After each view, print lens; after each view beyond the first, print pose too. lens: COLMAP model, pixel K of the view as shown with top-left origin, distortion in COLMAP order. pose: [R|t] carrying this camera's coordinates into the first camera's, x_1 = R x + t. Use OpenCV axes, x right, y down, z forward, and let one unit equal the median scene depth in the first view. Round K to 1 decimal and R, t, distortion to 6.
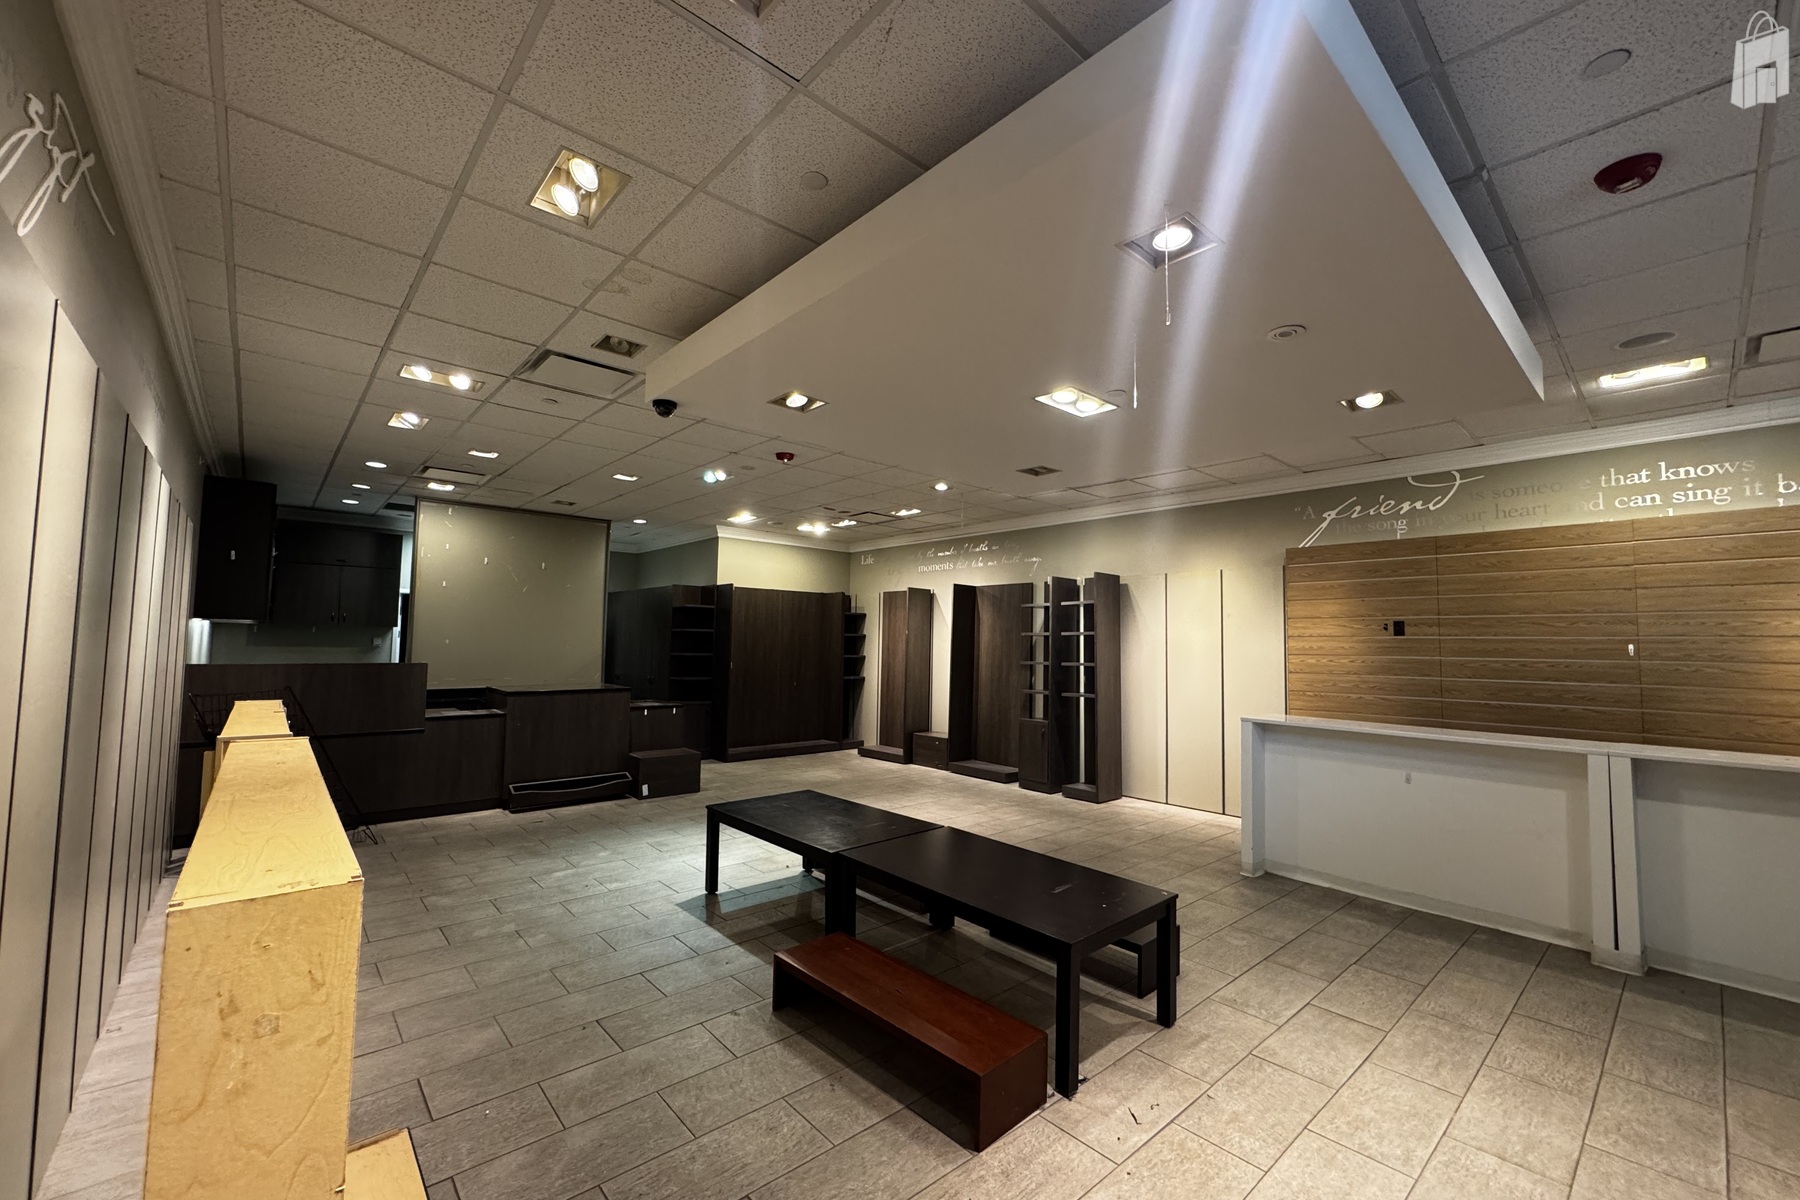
lens RADIAL K [[715.5, 0, 898.6], [0, 715.5, 601.2], [0, 0, 1]] dist [-0.002132, 0.000102]
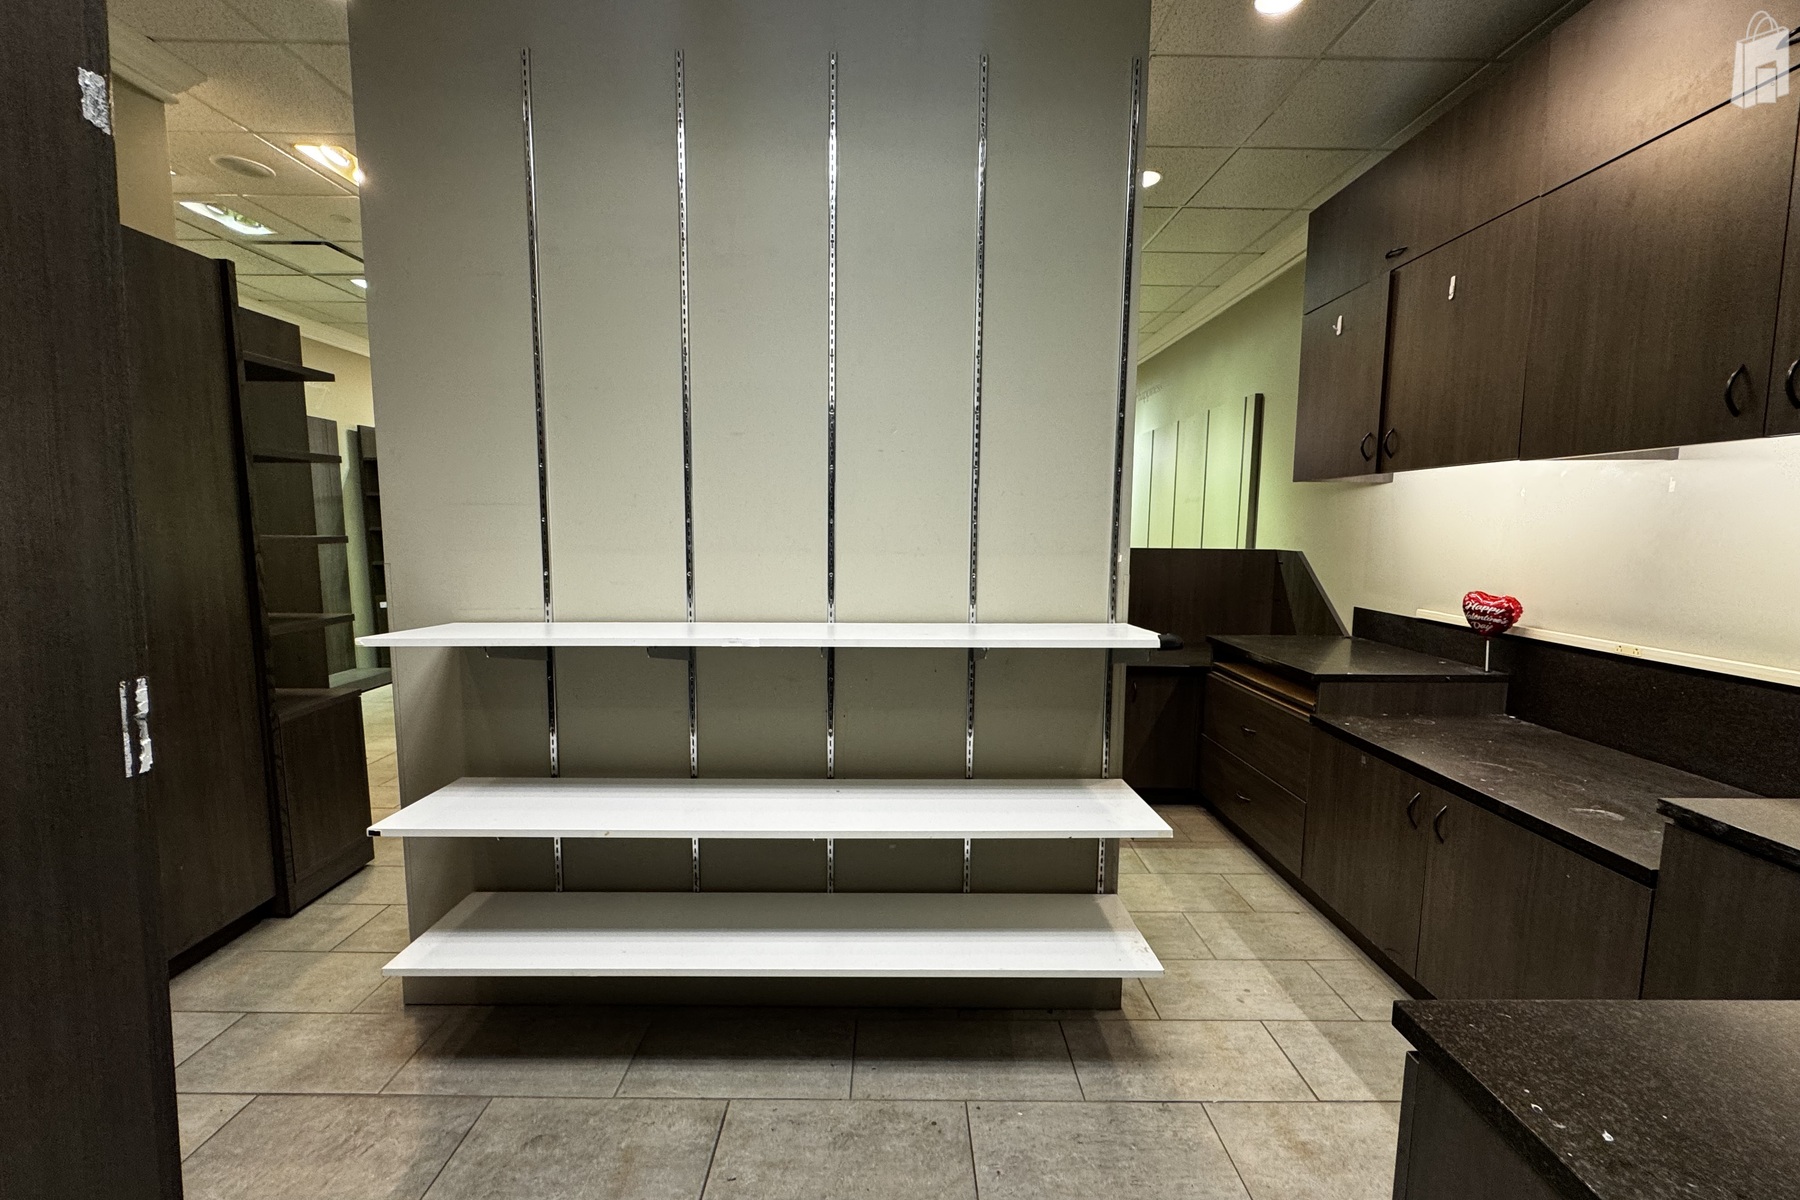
lens RADIAL K [[715.5, 0, 898.6], [0, 715.5, 601.2], [0, 0, 1]] dist [-0.002132, 0.000102]
pose [[-0.750098, -0.093671, 0.654660, -1.133554], [-0.060695, 0.995491, 0.072895, 0.106907], [-0.658536, 0.014944, -0.752401, 1.776854]]
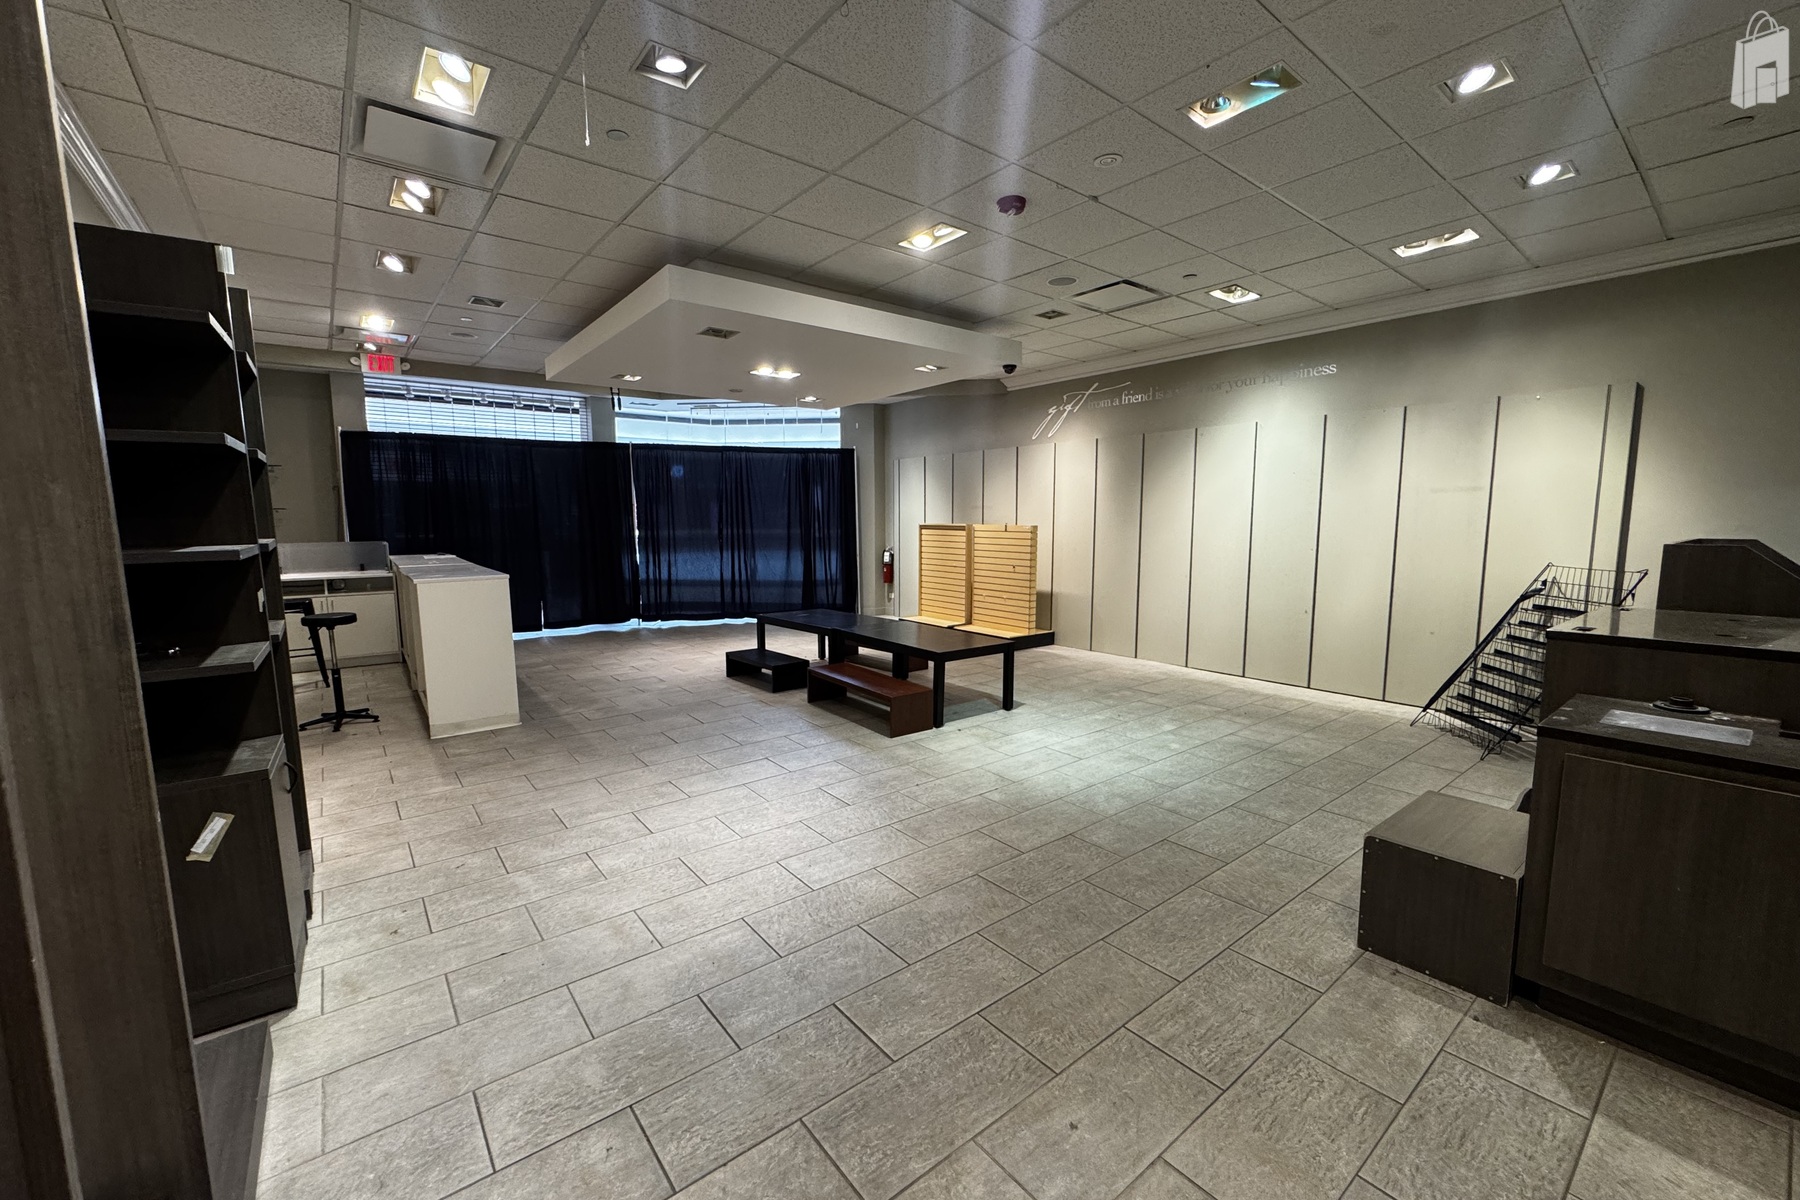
lens RADIAL K [[715.5, 0, 898.6], [0, 715.5, 601.2], [0, 0, 1]] dist [-0.002132, 0.000102]
pose [[-0.998576, -0.017985, 0.050219, -0.103132], [-0.015134, 0.998283, 0.056582, 0.119982], [-0.051150, 0.055741, -0.997134, 1.757744]]
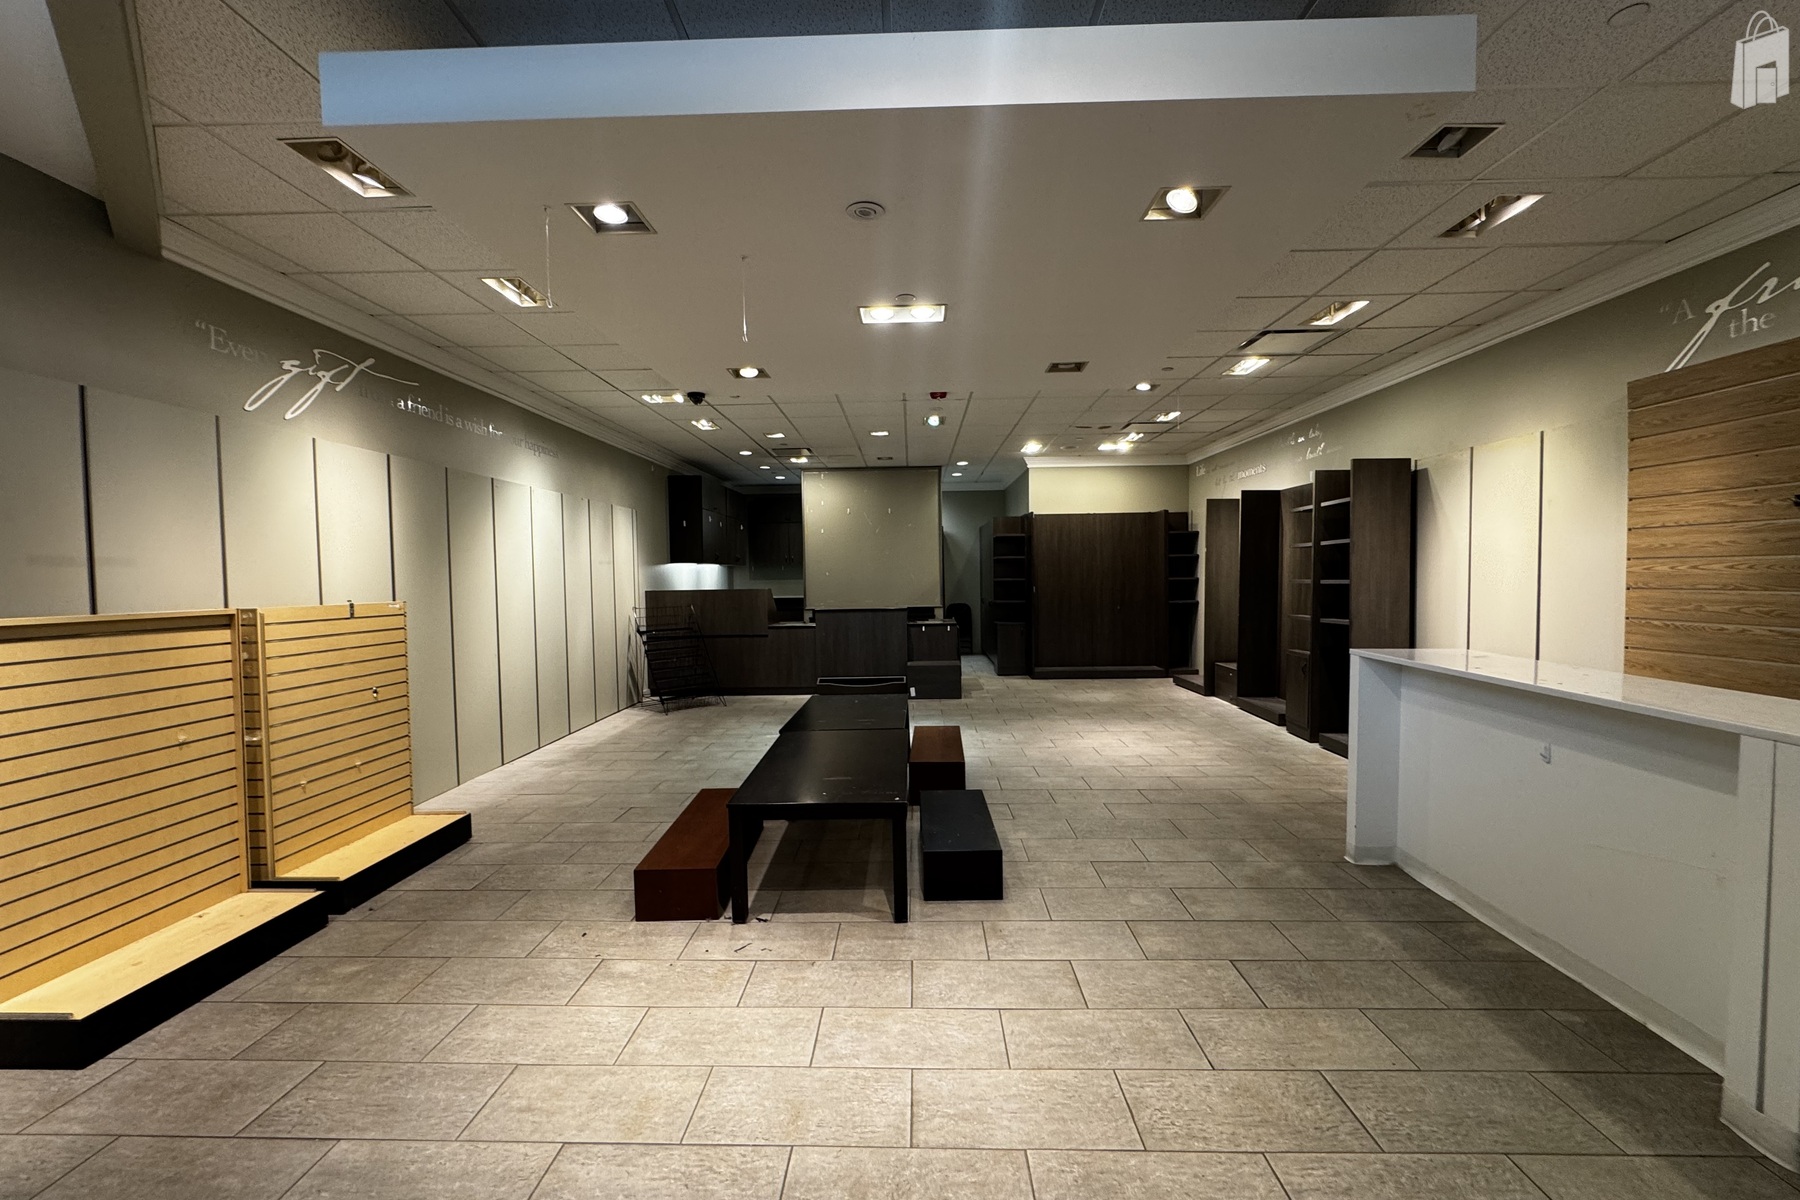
lens RADIAL K [[715.5, 0, 898.6], [0, 715.5, 601.2], [0, 0, 1]] dist [-0.002132, 0.000102]
pose [[0.730184, 0.000569, -0.683251, 0.570487], [0.066990, 0.995122, 0.072420, 0.027762], [0.679959, -0.098651, 0.726584, 0.150301]]
